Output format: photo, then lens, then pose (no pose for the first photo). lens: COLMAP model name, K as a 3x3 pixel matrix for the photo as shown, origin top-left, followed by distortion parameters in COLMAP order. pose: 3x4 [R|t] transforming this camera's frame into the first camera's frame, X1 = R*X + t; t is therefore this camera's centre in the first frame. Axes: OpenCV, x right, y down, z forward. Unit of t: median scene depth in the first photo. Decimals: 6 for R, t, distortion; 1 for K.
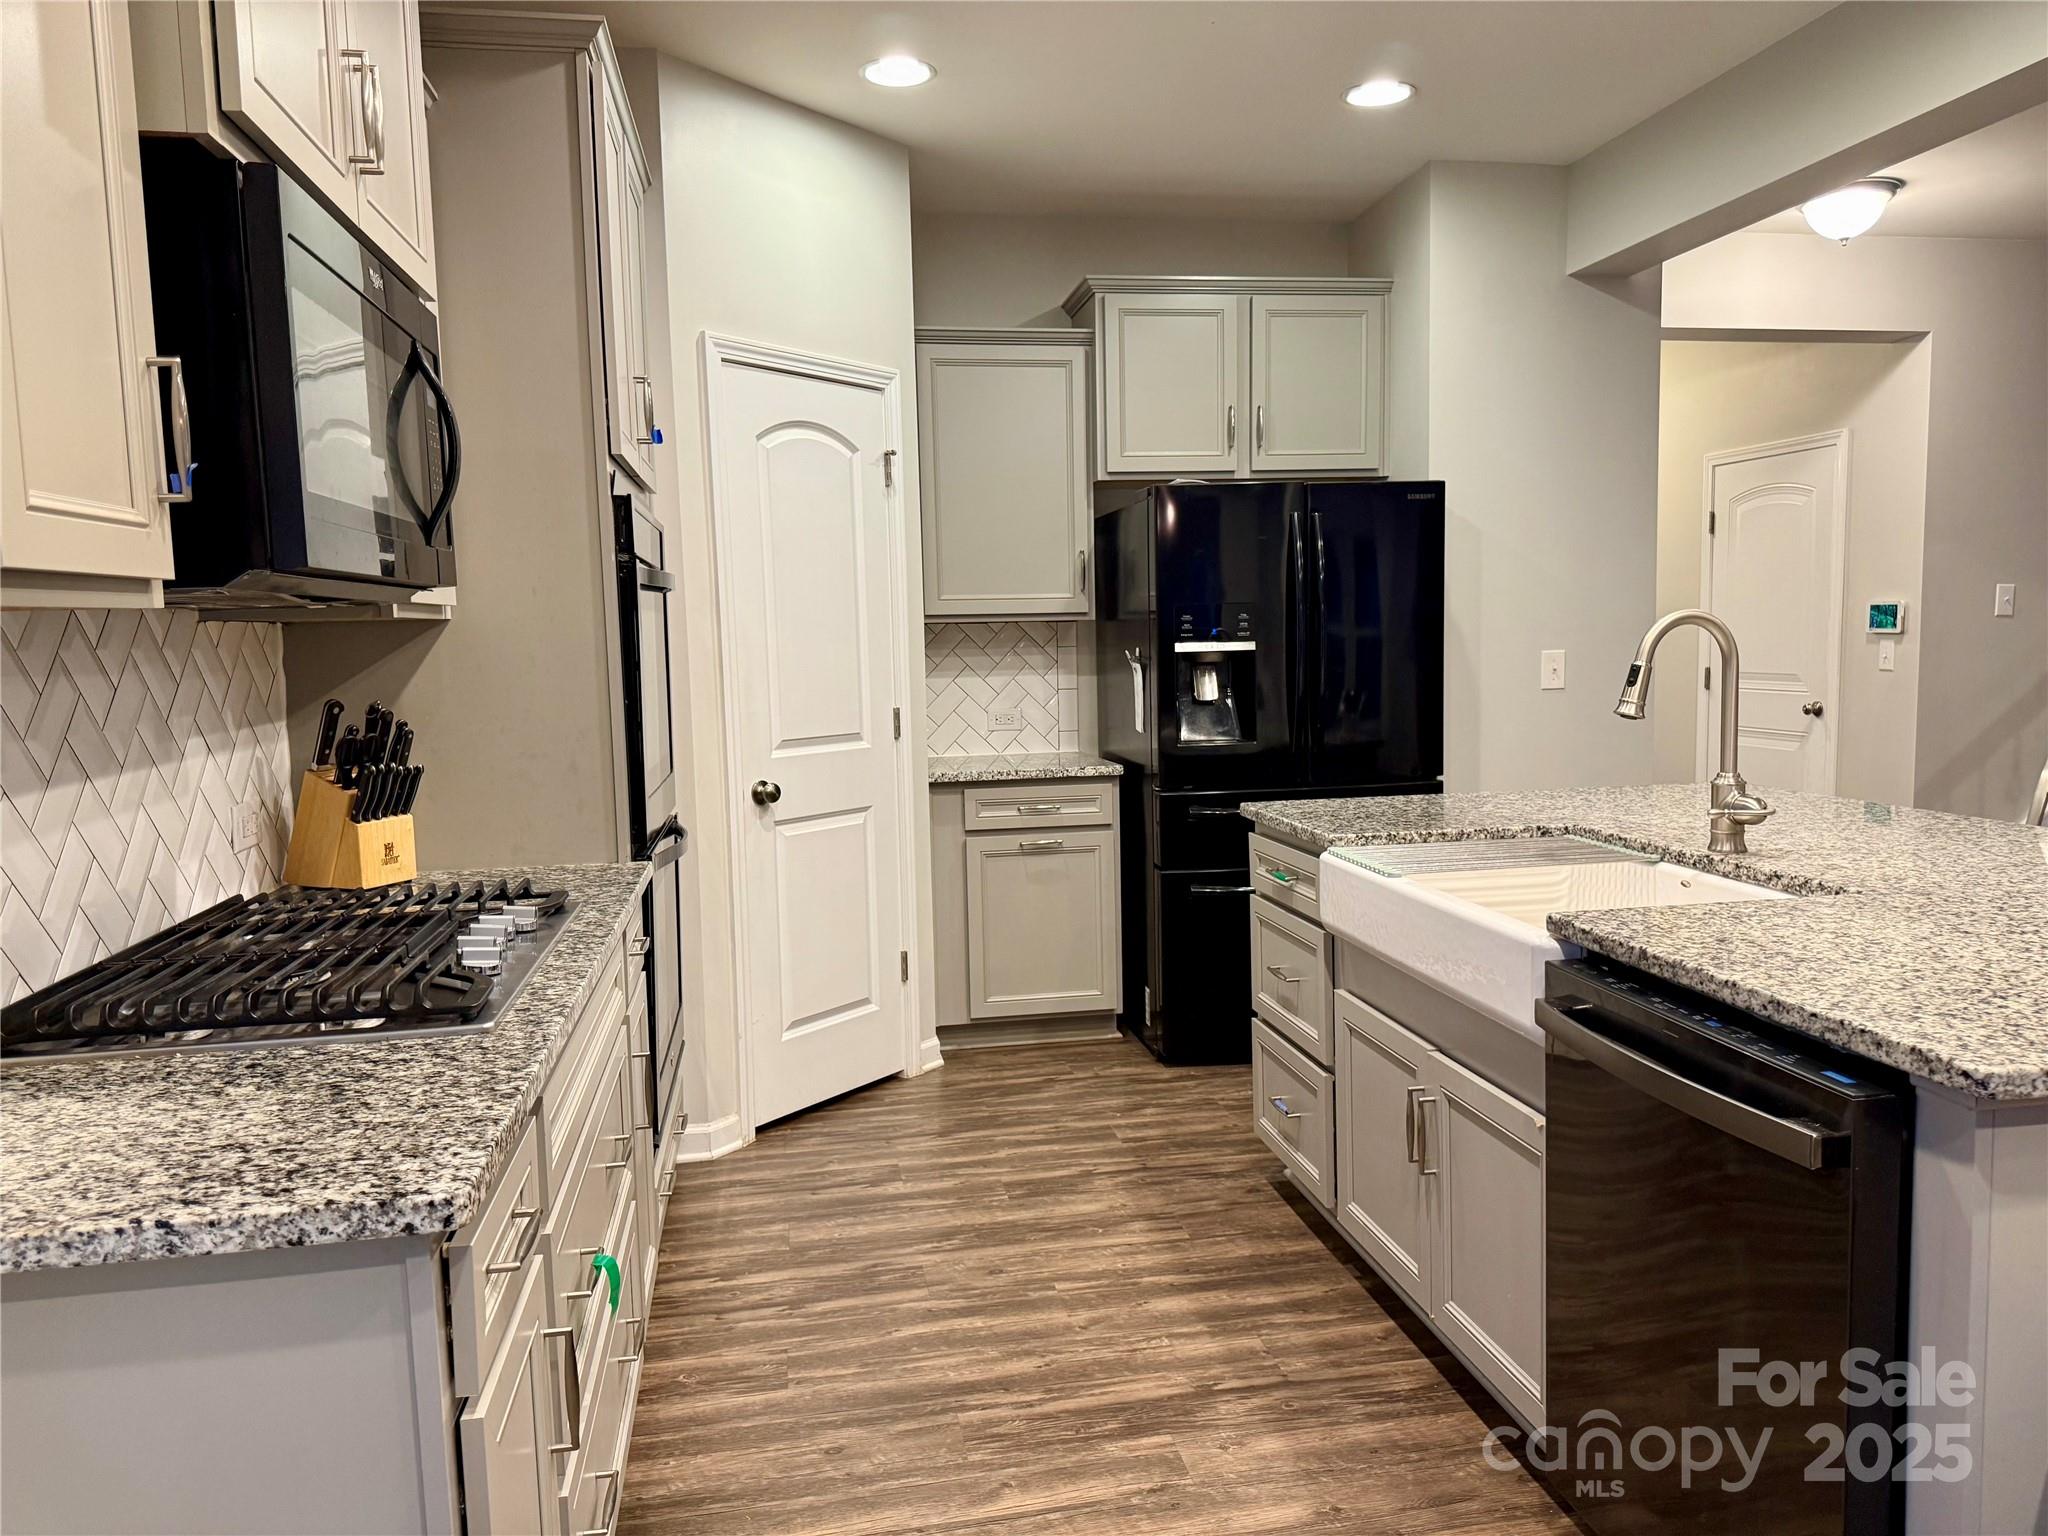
lens RADIAL K [[1438.9, 0, 1028.1], [0, 1438.9, 778.0], [0, 0, 1]] dist [0.103633, -0.155609]
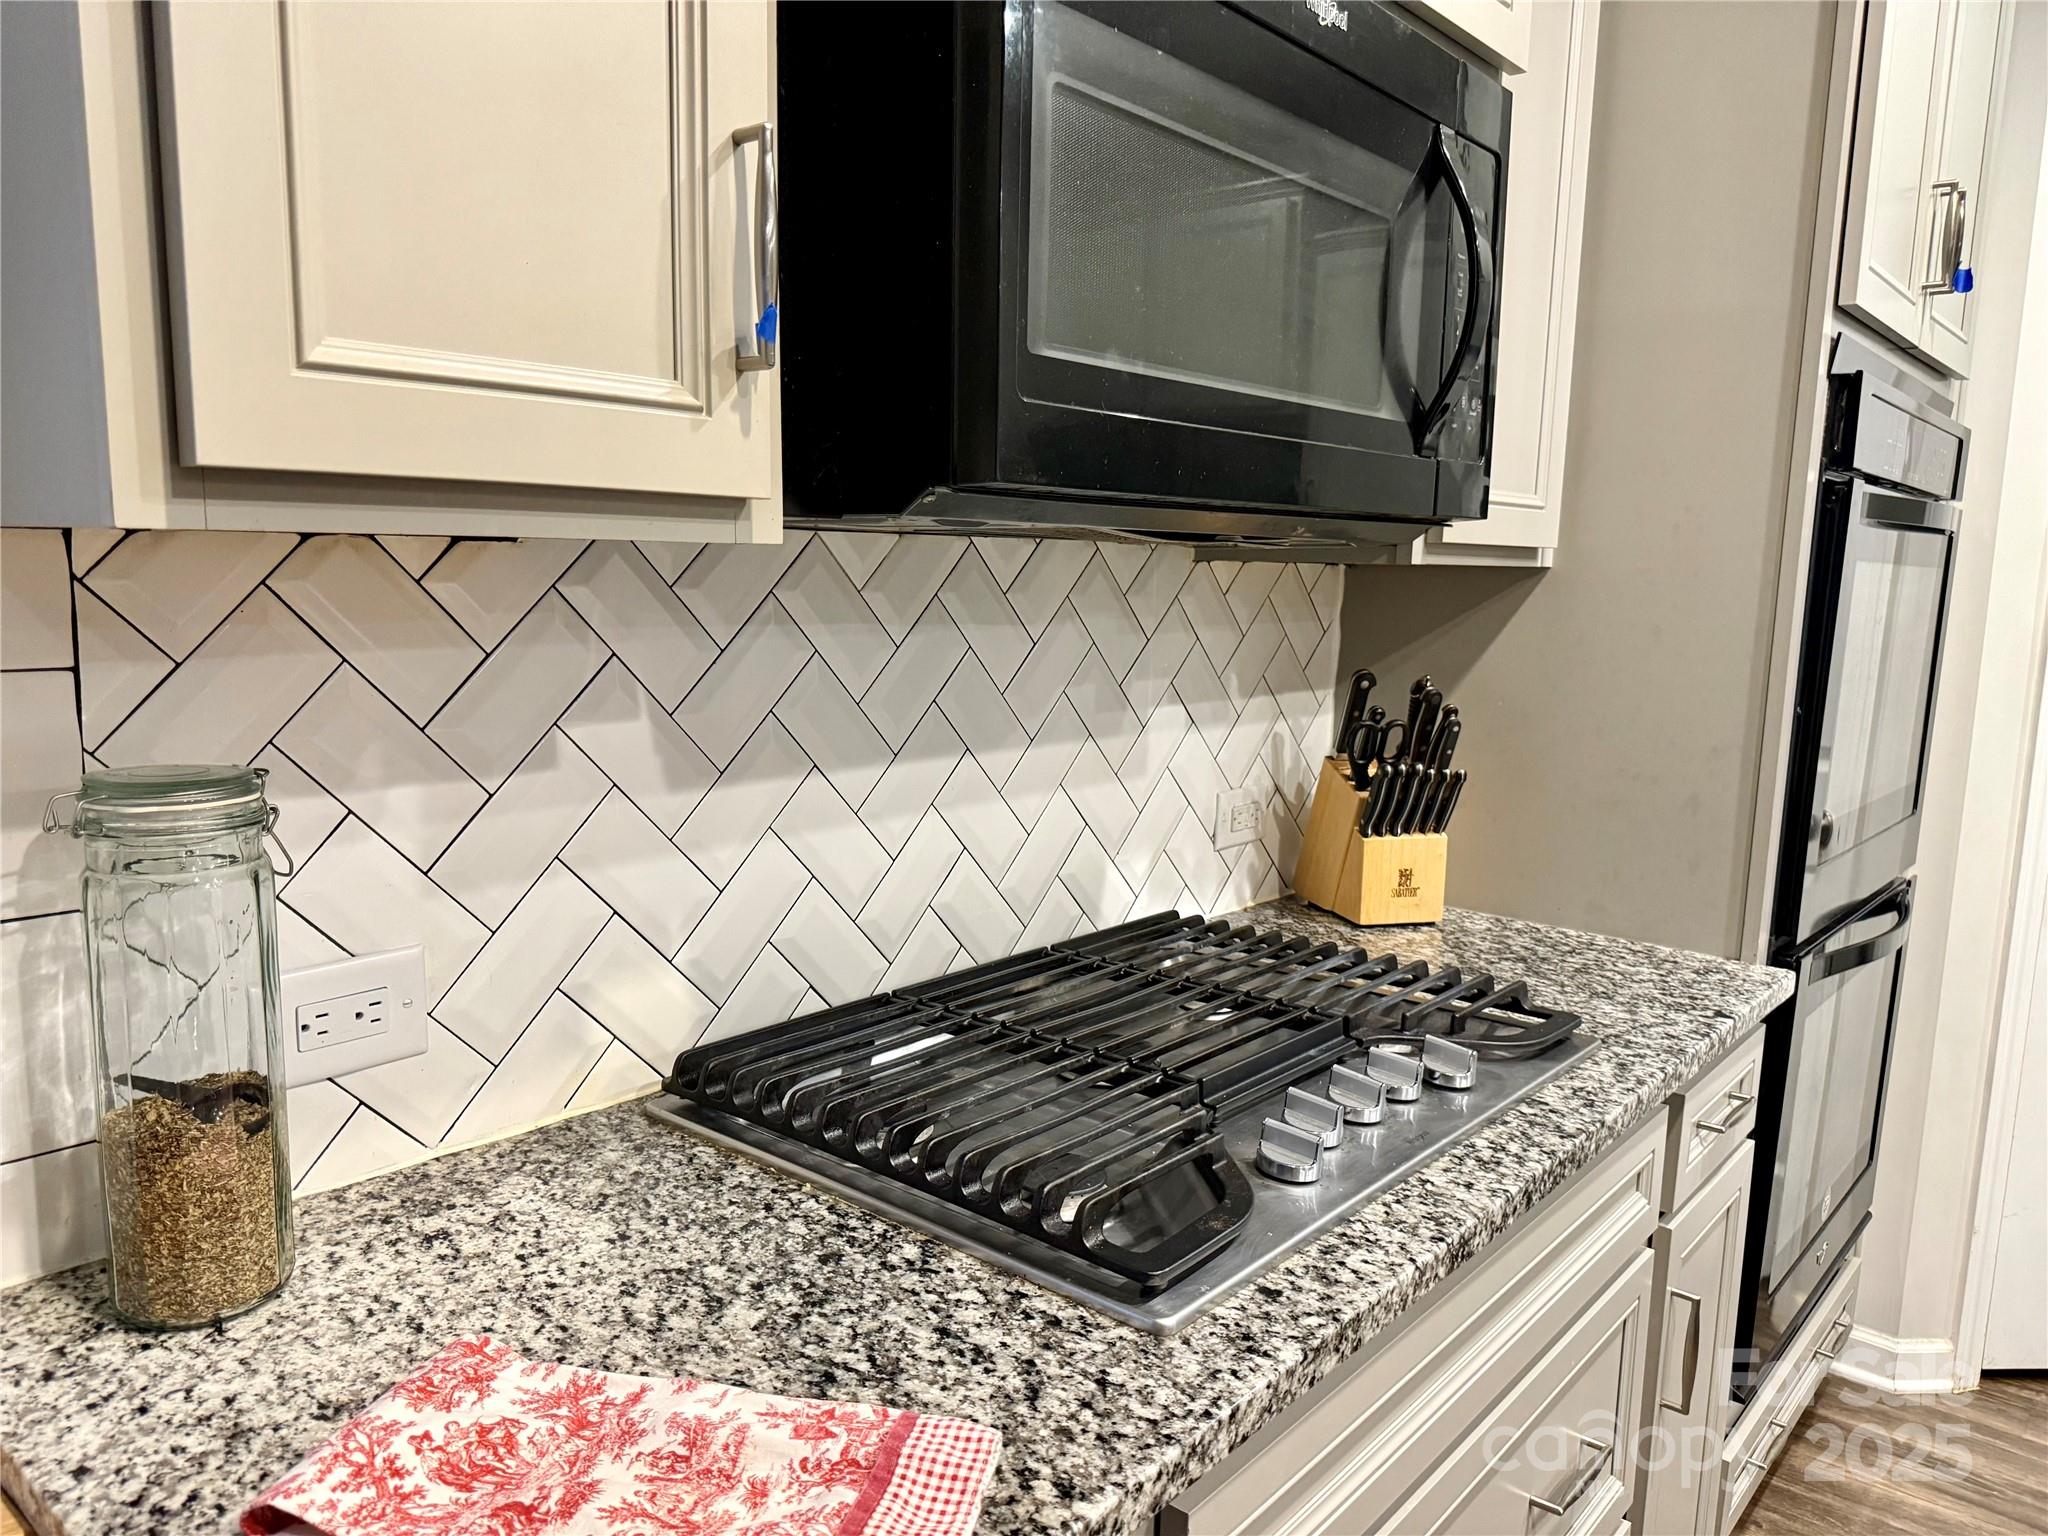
lens RADIAL K [[1438.9, 0, 1028.1], [0, 1438.9, 778.0], [0, 0, 1]] dist [0.103633, -0.155609]
pose [[0.636600, 0.153480, -0.755767, -0.010197], [-0.119577, 0.987788, 0.099875, -0.045036], [0.761867, 0.026792, 0.647179, 0.330009]]
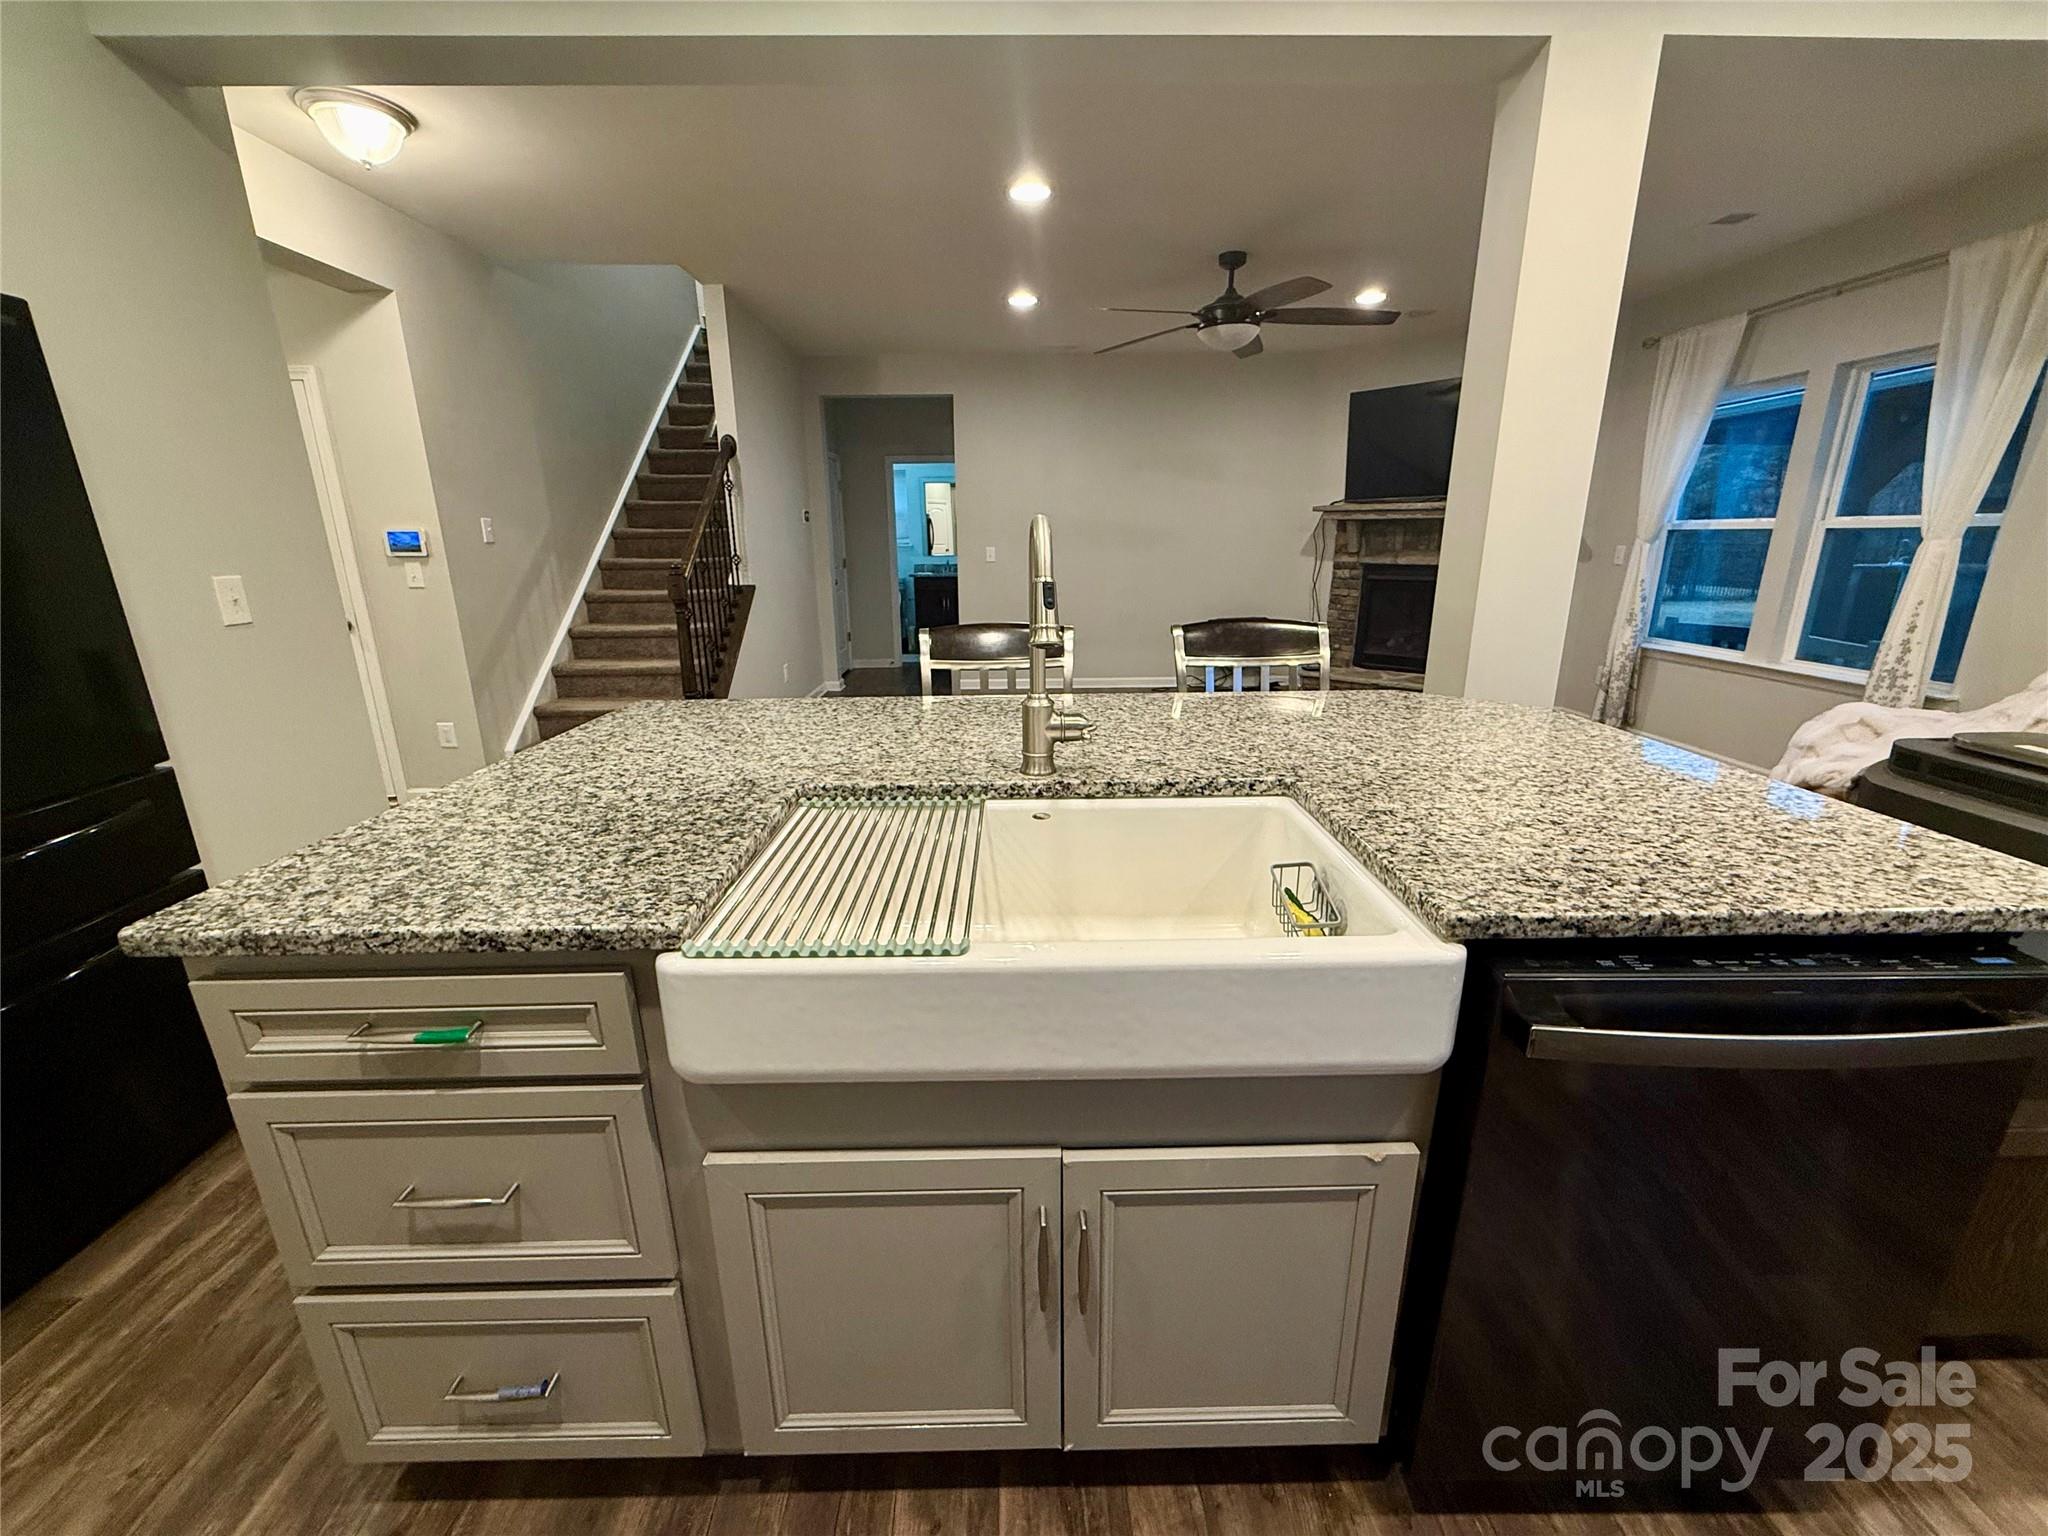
lens RADIAL K [[816.3, 0, 1024.0], [0, 816.3, 768.0], [0, 0, 1]] dist [0.000339, 0.000059]
pose [[0.152162, -0.249029, 0.956468, -0.044769], [0.103753, 0.966415, 0.235112, -0.073084], [-0.982895, 0.063462, 0.172889, 0.802512]]
